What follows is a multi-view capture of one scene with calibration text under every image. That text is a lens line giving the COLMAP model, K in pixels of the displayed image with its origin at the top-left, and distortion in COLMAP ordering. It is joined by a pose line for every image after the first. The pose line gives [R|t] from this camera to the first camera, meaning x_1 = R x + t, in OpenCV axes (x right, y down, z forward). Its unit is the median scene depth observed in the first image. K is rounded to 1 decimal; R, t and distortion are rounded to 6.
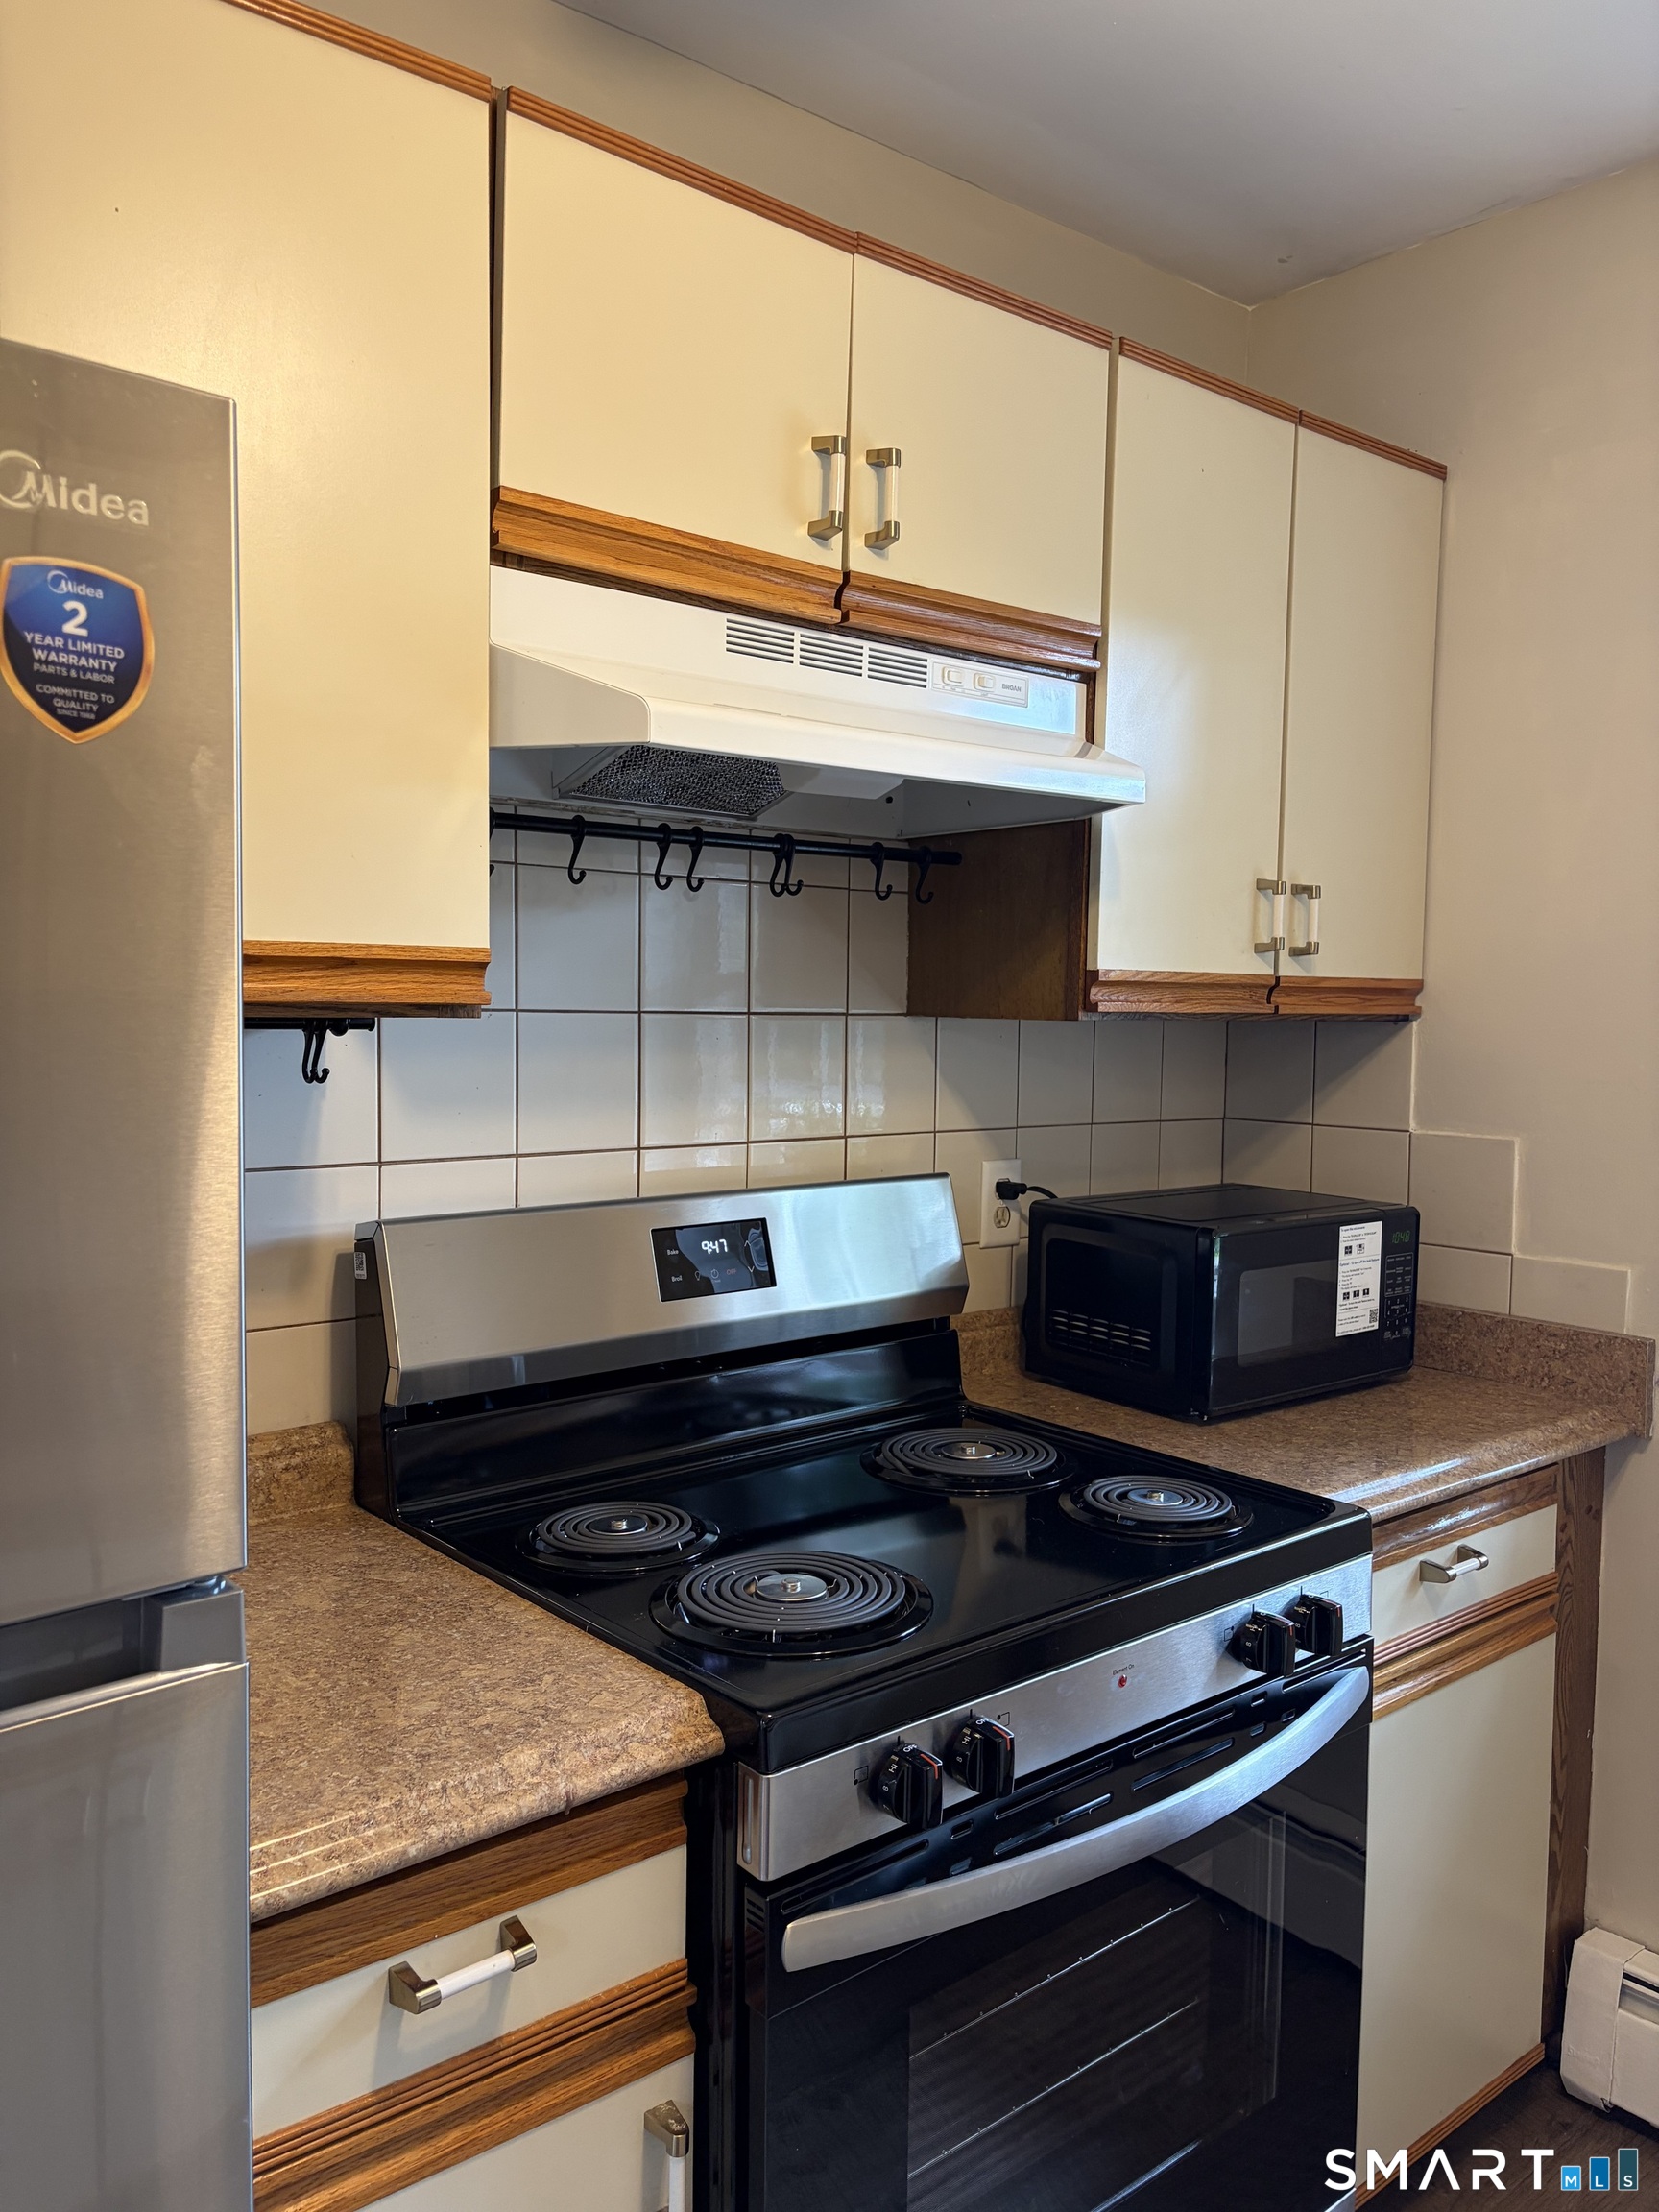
lens RADIAL K [[1694.7, 0, 829.5], [0, 1694.7, 1106.0], [0, 0, 1]] dist [0.041688, -0.054274]
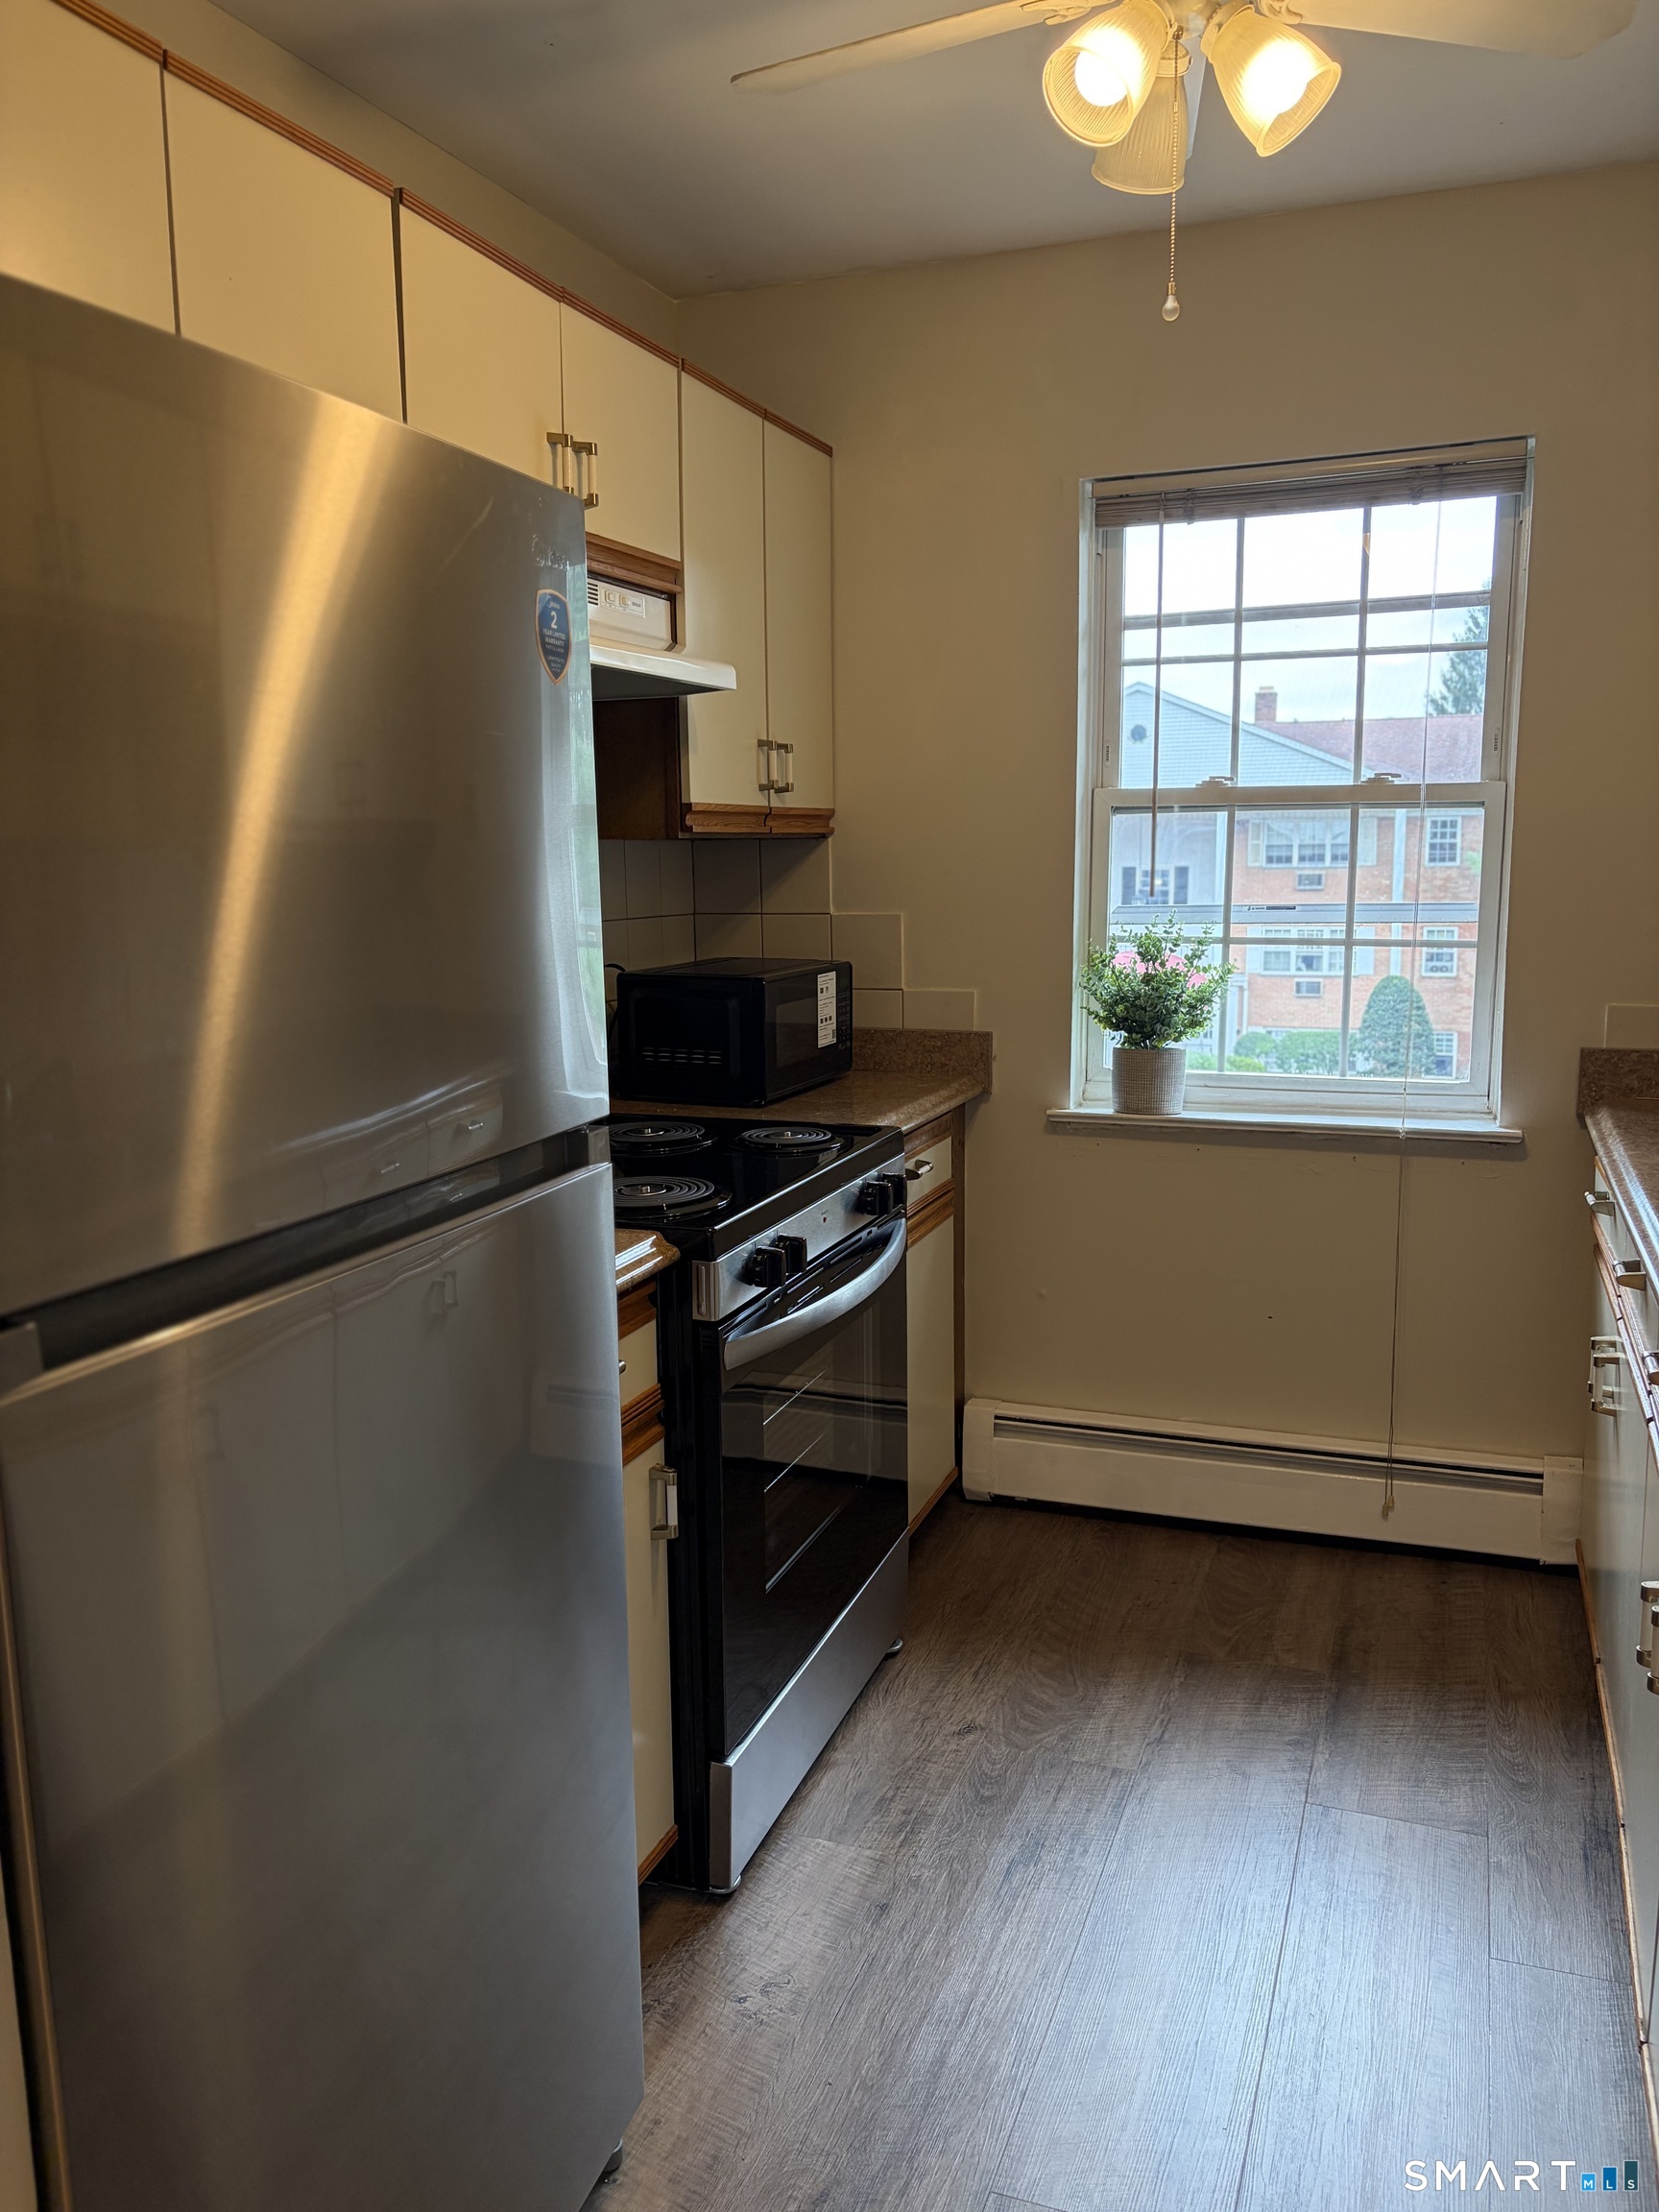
lens RADIAL K [[1678.0, 0, 840.9], [0, 1678.0, 1112.4], [0, 0, 1]] dist [0.061467, -0.065725]
pose [[0.872241, -0.102801, 0.478149, -0.452784], [0.056087, 0.992235, 0.111015, 0.031195], [-0.485849, -0.070014, 0.871234, -0.353296]]
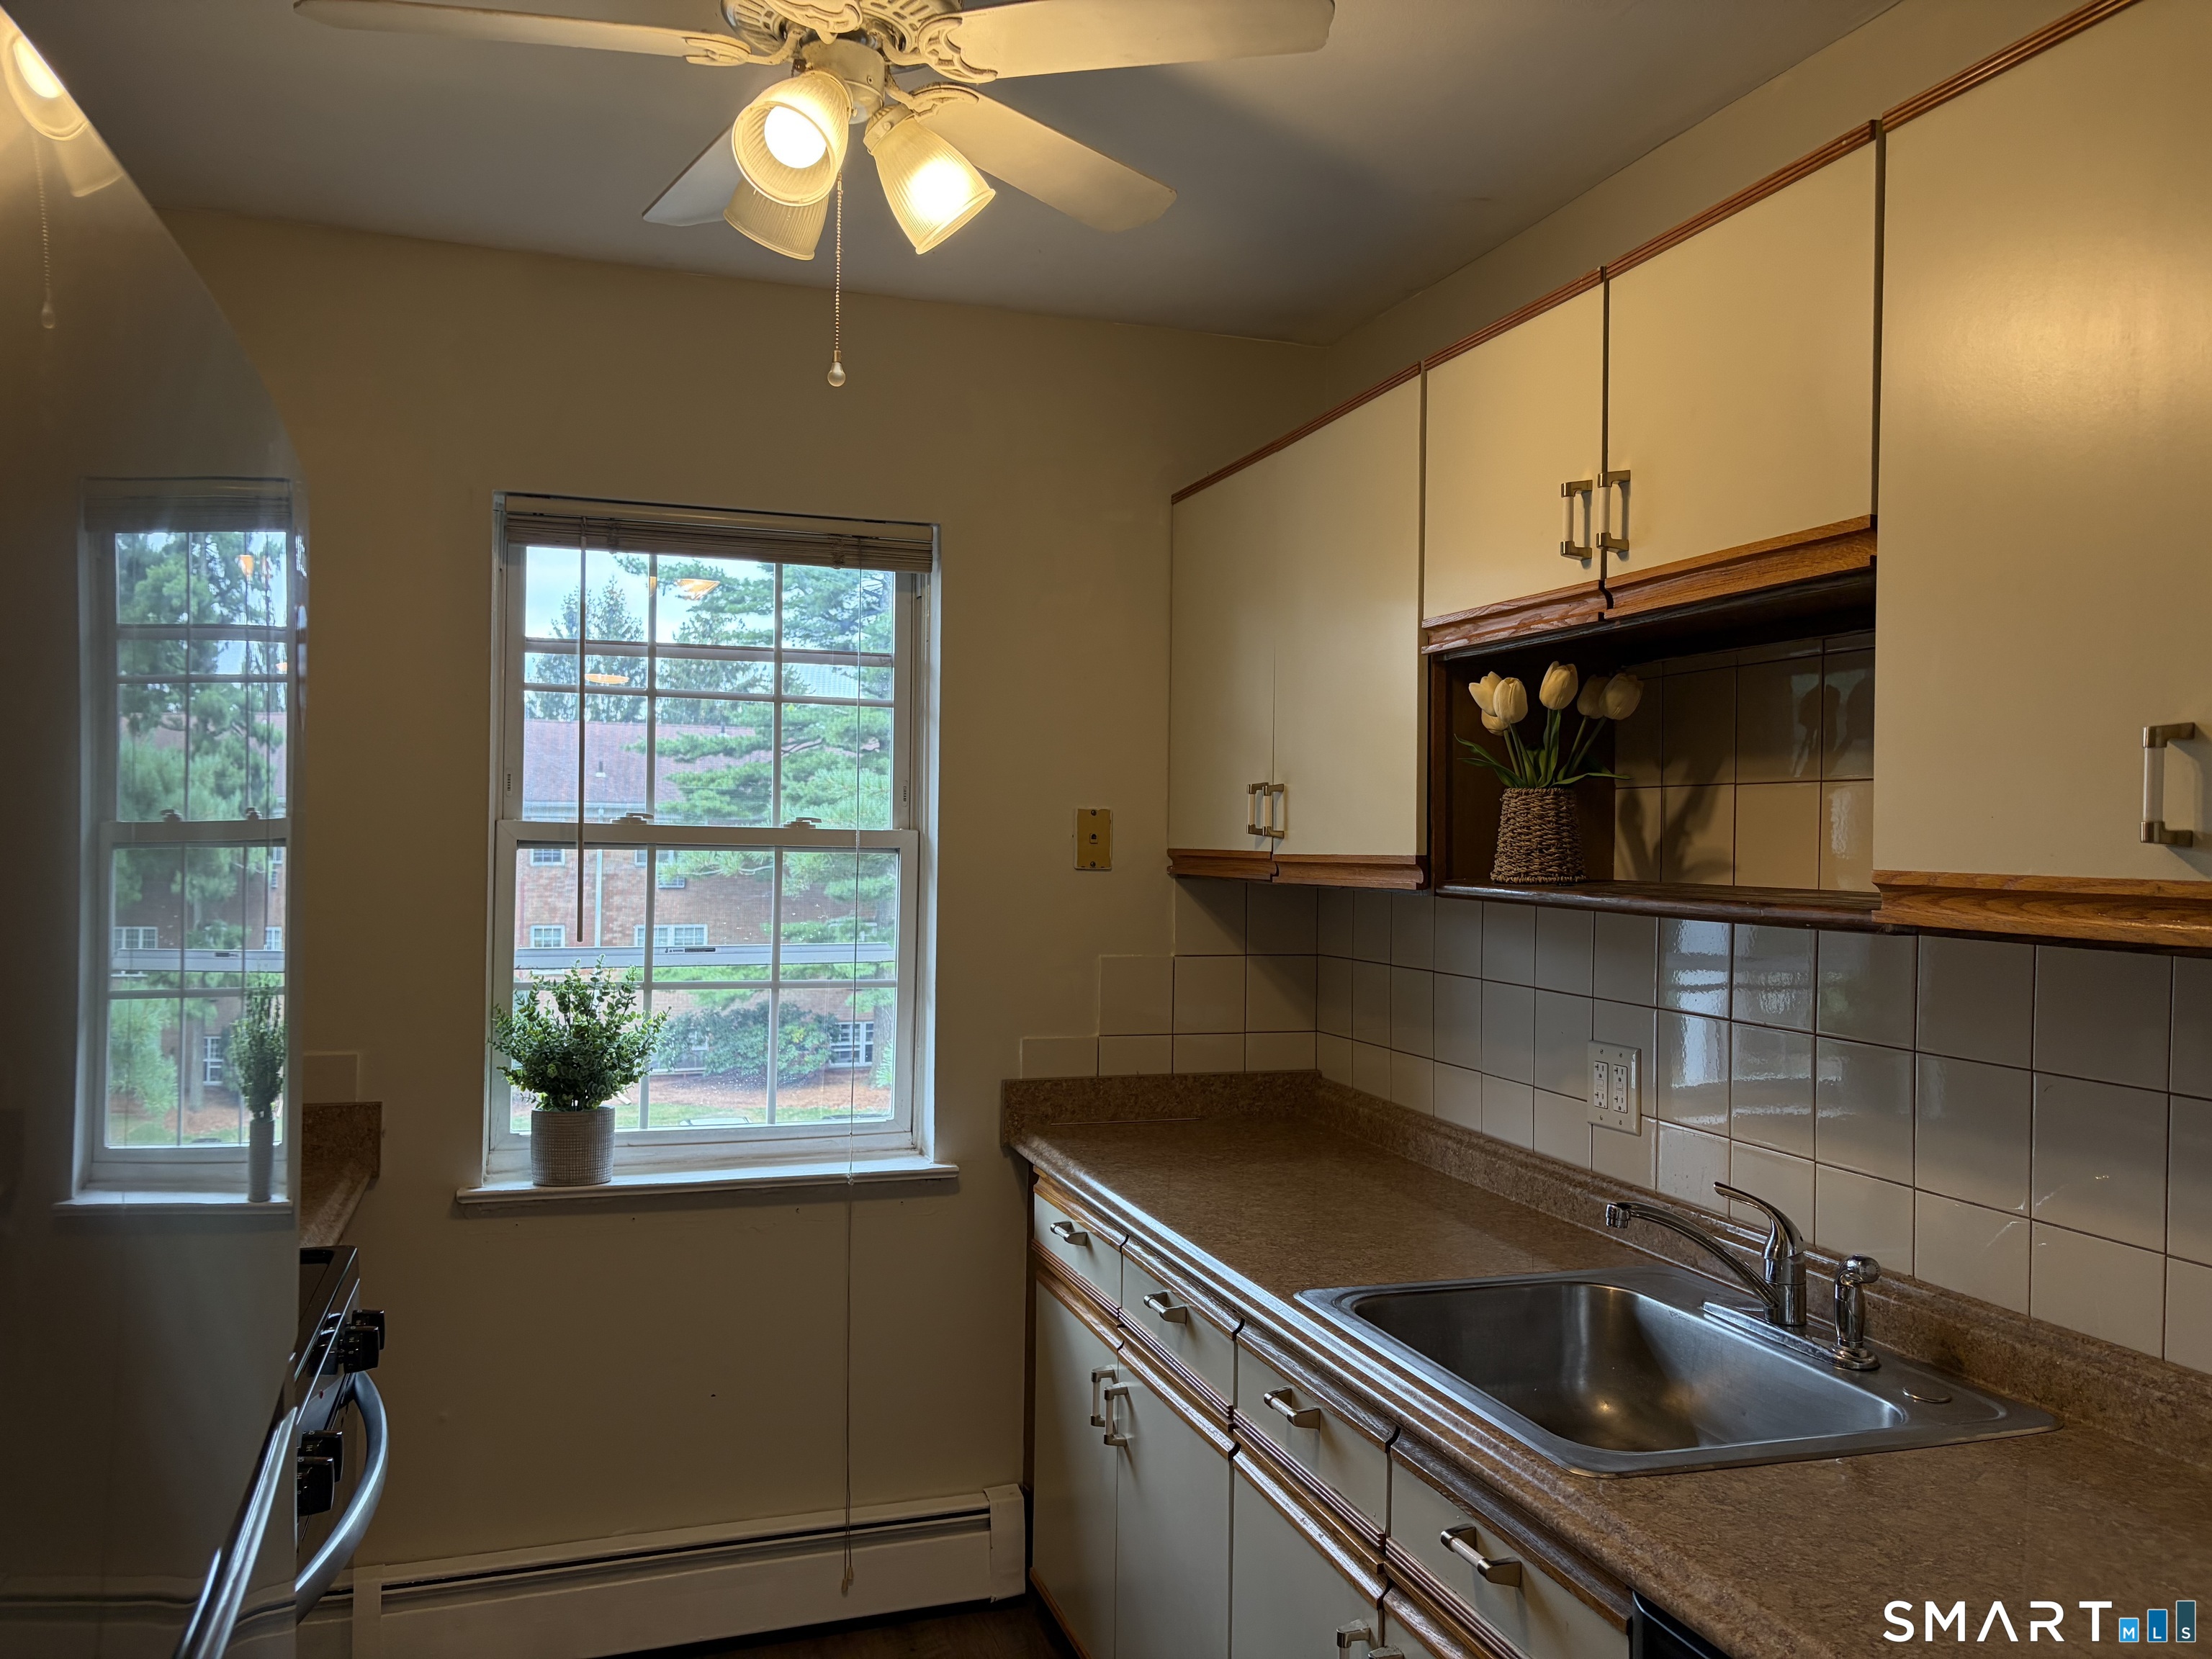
lens RADIAL K [[1669.0, 0, 1115.8], [0, 1669.0, 830.2], [0, 0, 1]] dist [0.071436, -0.106900]
pose [[0.362444, -0.005426, 0.931990, -0.598595], [0.048127, 0.998758, -0.012902, -0.035344], [-0.930762, 0.049531, 0.362255, -0.034784]]
